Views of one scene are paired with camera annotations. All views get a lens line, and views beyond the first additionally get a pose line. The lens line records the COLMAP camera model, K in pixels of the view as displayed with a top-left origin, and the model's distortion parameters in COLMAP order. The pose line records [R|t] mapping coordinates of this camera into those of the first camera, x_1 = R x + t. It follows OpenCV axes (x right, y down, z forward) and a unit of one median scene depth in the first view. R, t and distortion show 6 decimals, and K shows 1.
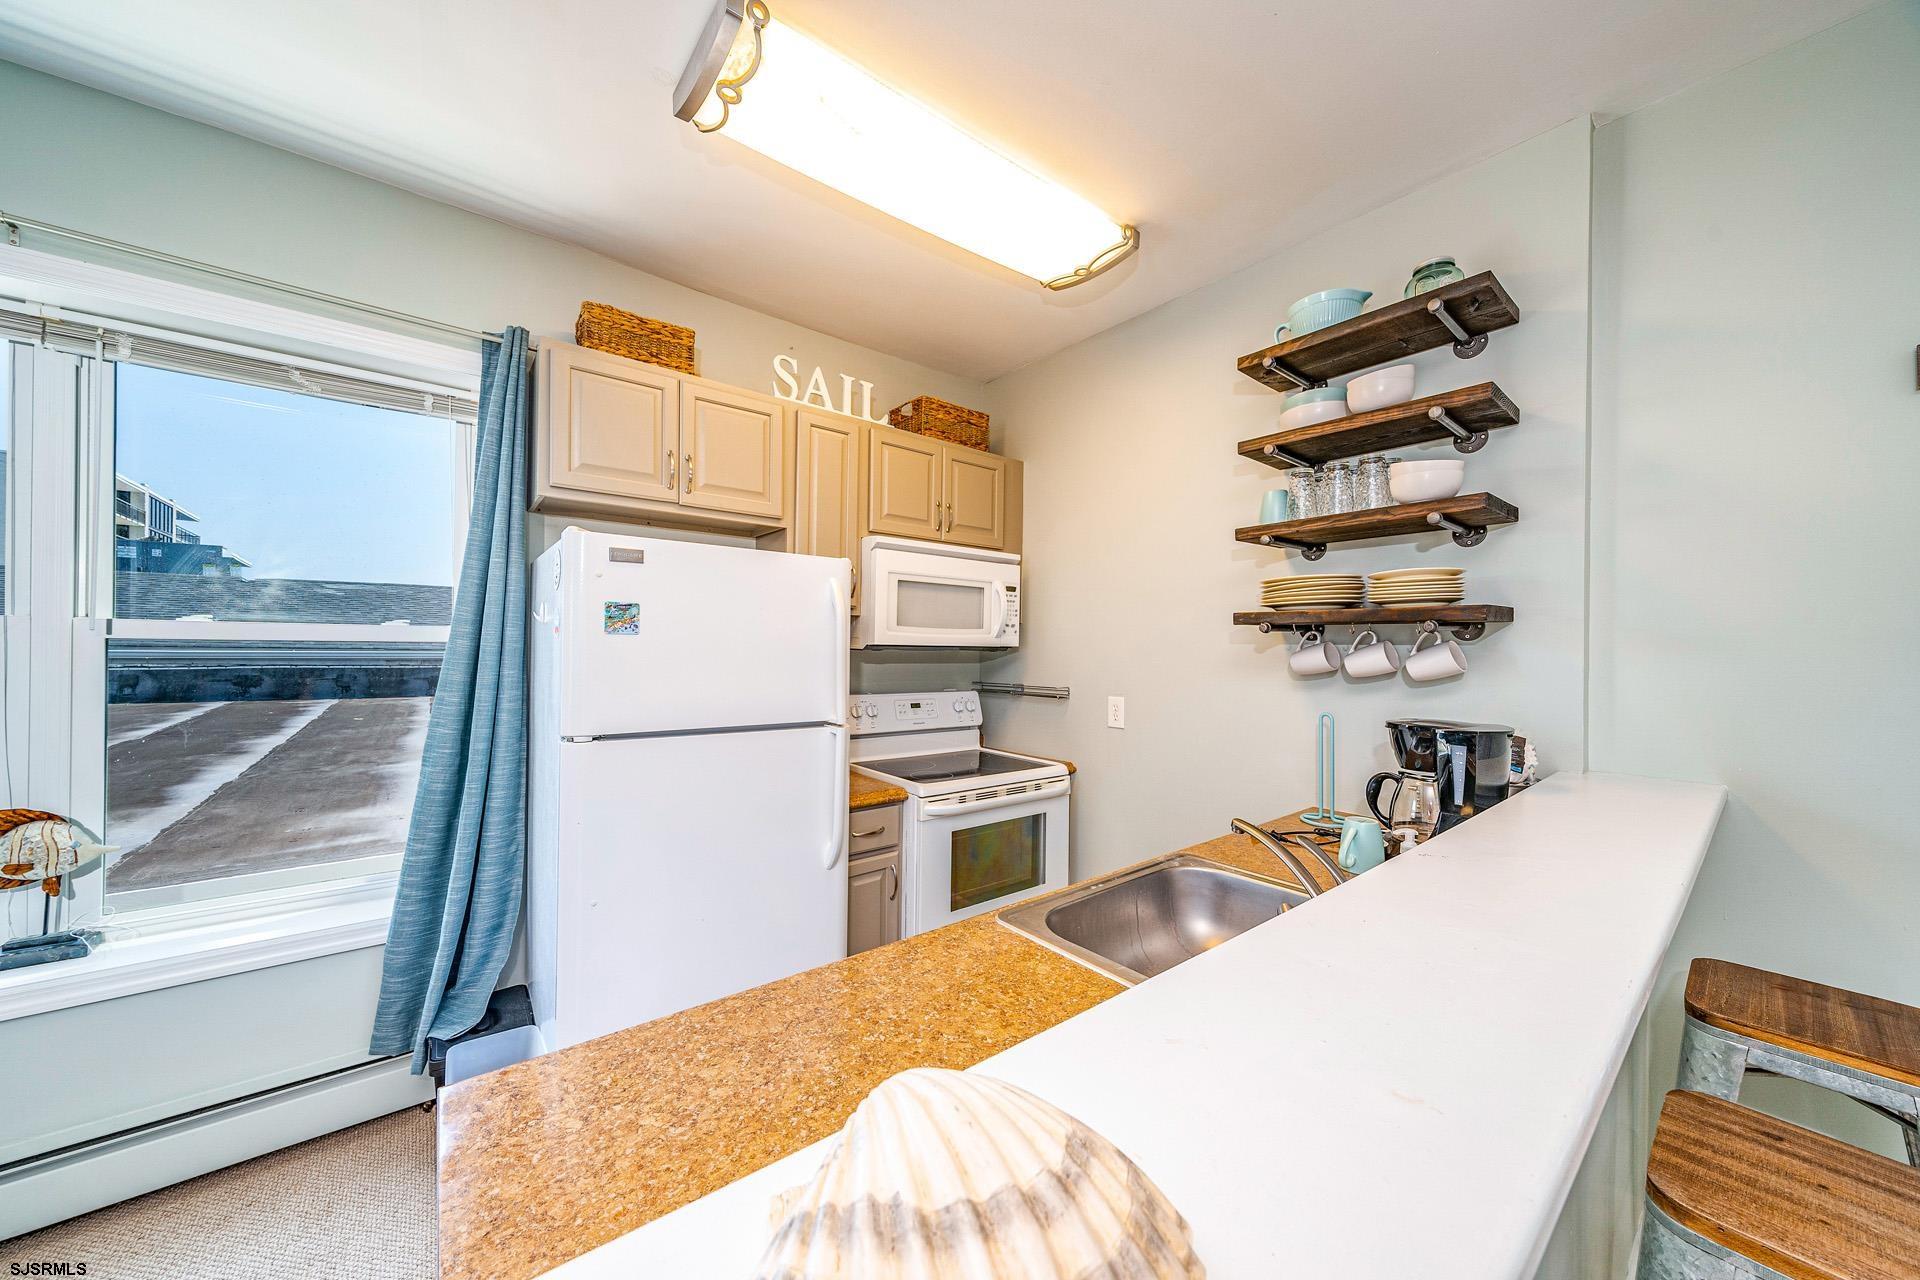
lens RADIAL K [[655.3, 0, 957.0], [0, 655.3, 647.0], [0, 0, 1]] dist [-0.009331, 0.000033]
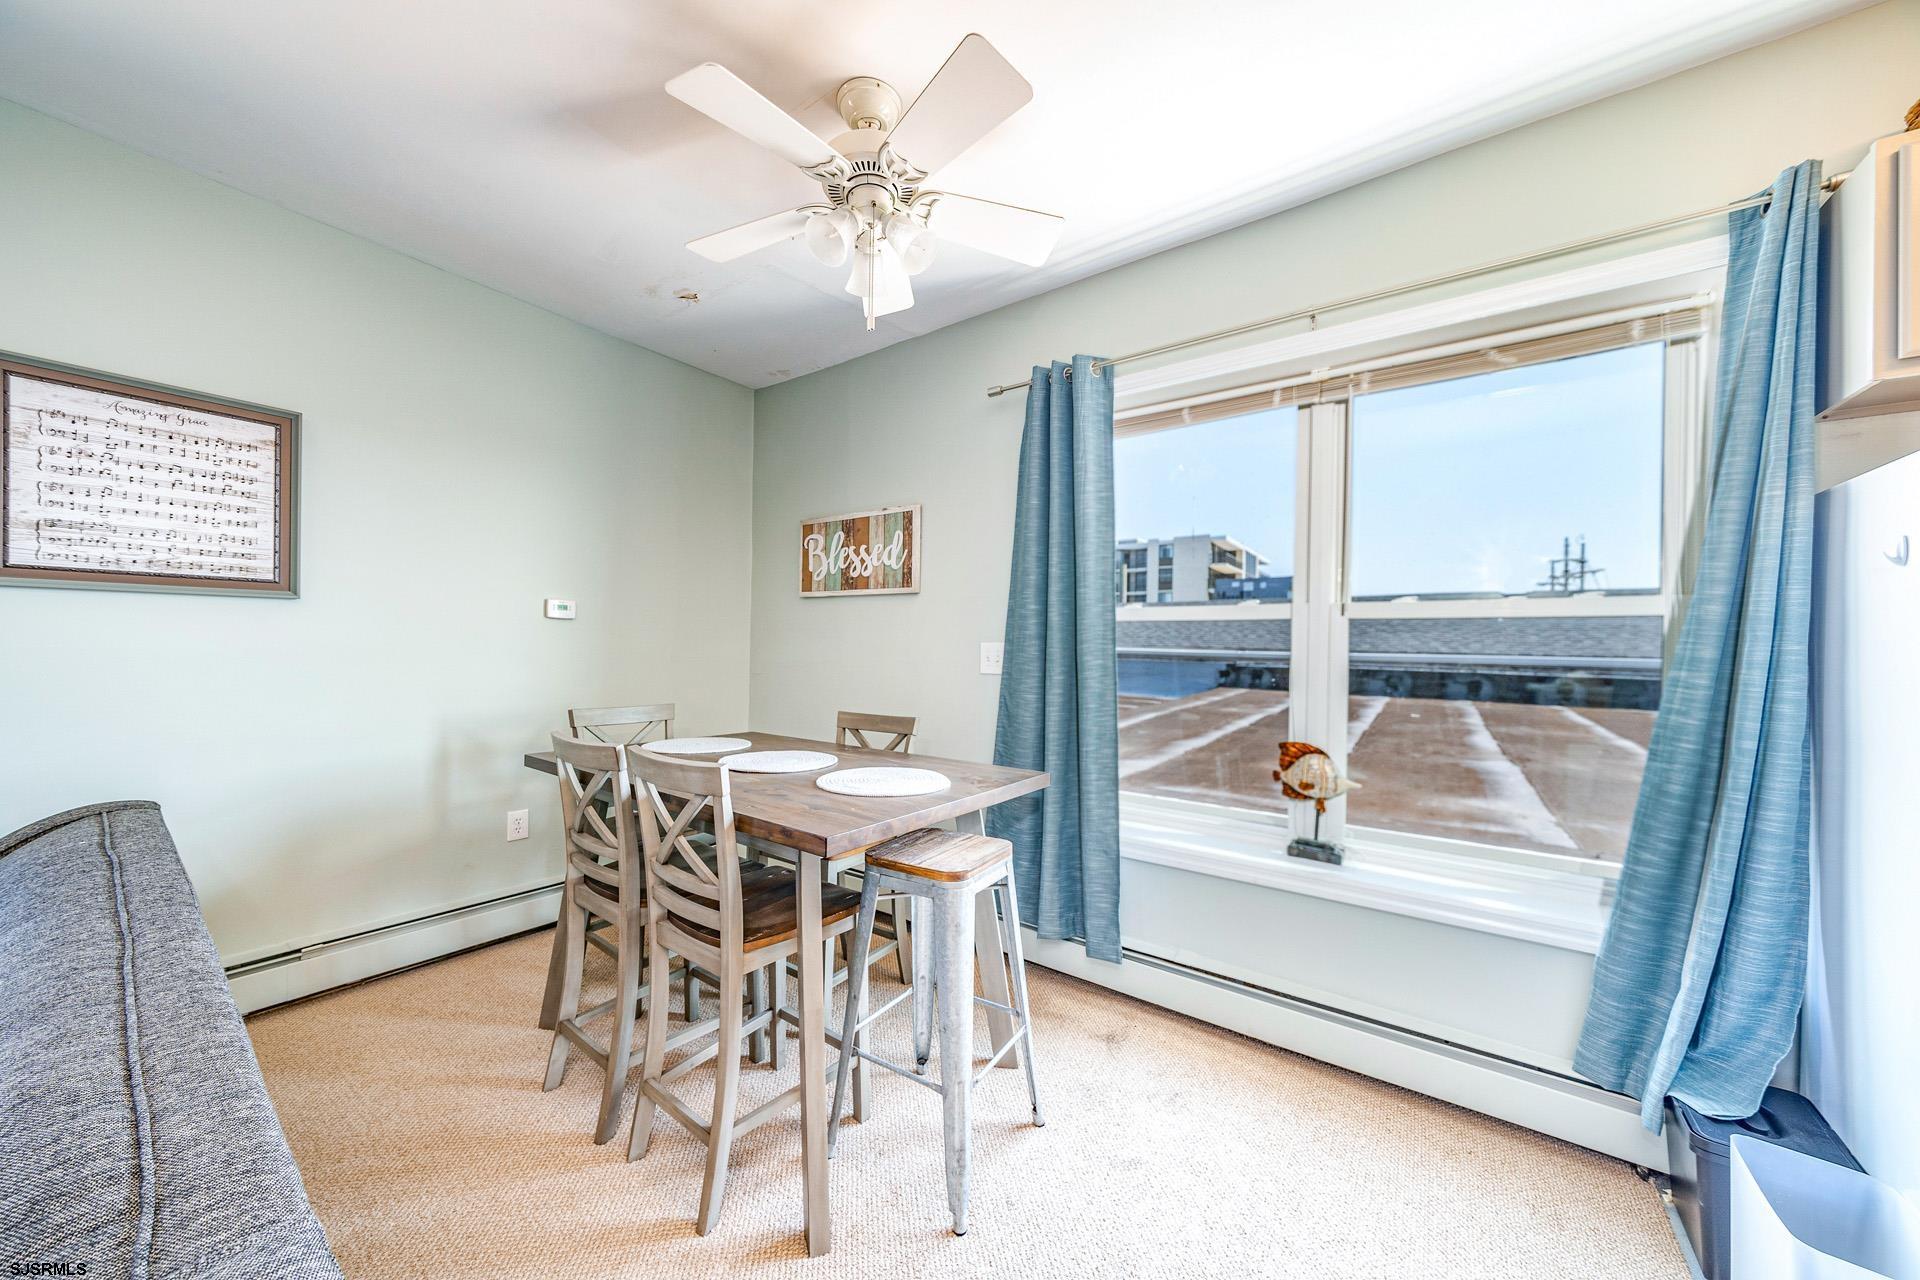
lens RADIAL K [[655.3, 0, 957.0], [0, 655.3, 647.0], [0, 0, 1]] dist [-0.009331, 0.000033]
pose [[0.262653, -0.005197, -0.964876, -0.229983], [-0.013487, 0.999868, -0.009057, 0.052393], [0.964796, 0.015392, 0.262548, -0.066219]]
